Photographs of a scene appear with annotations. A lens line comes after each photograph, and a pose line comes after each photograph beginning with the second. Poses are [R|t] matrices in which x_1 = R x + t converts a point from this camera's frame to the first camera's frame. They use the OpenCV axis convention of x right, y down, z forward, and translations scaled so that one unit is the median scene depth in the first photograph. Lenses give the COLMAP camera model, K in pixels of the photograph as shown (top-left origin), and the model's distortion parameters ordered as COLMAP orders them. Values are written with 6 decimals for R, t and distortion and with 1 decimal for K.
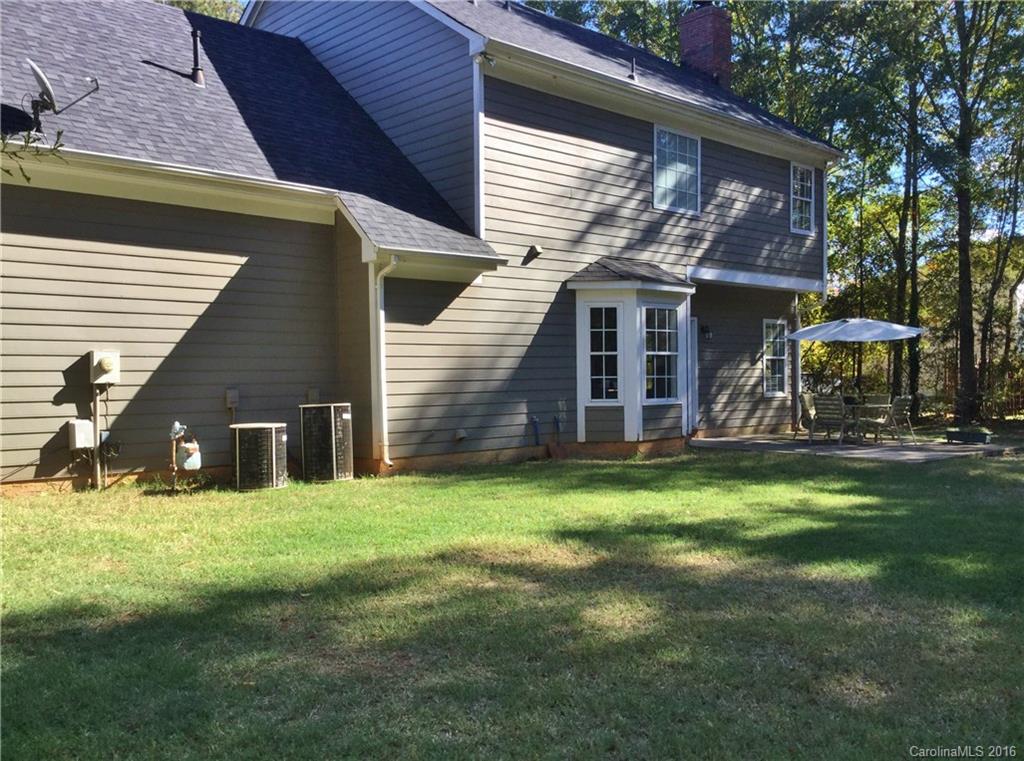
lens RADIAL K [[934.0, 0, 512.0], [0, 934.0, 380.5], [0, 0, 1]] dist [0.150835, -0.001101]
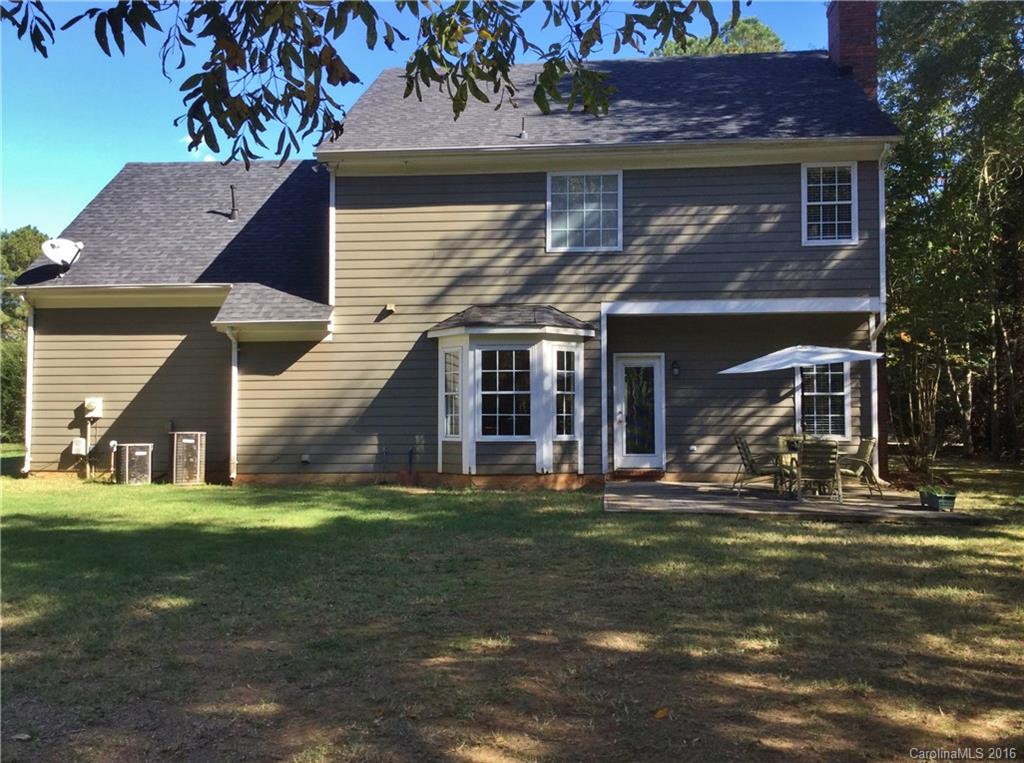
lens RADIAL K [[934.7, 0, 512.0], [0, 934.7, 381.5], [0, 0, 1]] dist [0.118917, 0.004208]
pose [[0.648021, -0.021704, -0.761313, 0.992116], [-0.007988, 0.999345, -0.035290, -0.004634], [0.761581, 0.028950, 0.647423, 0.335628]]
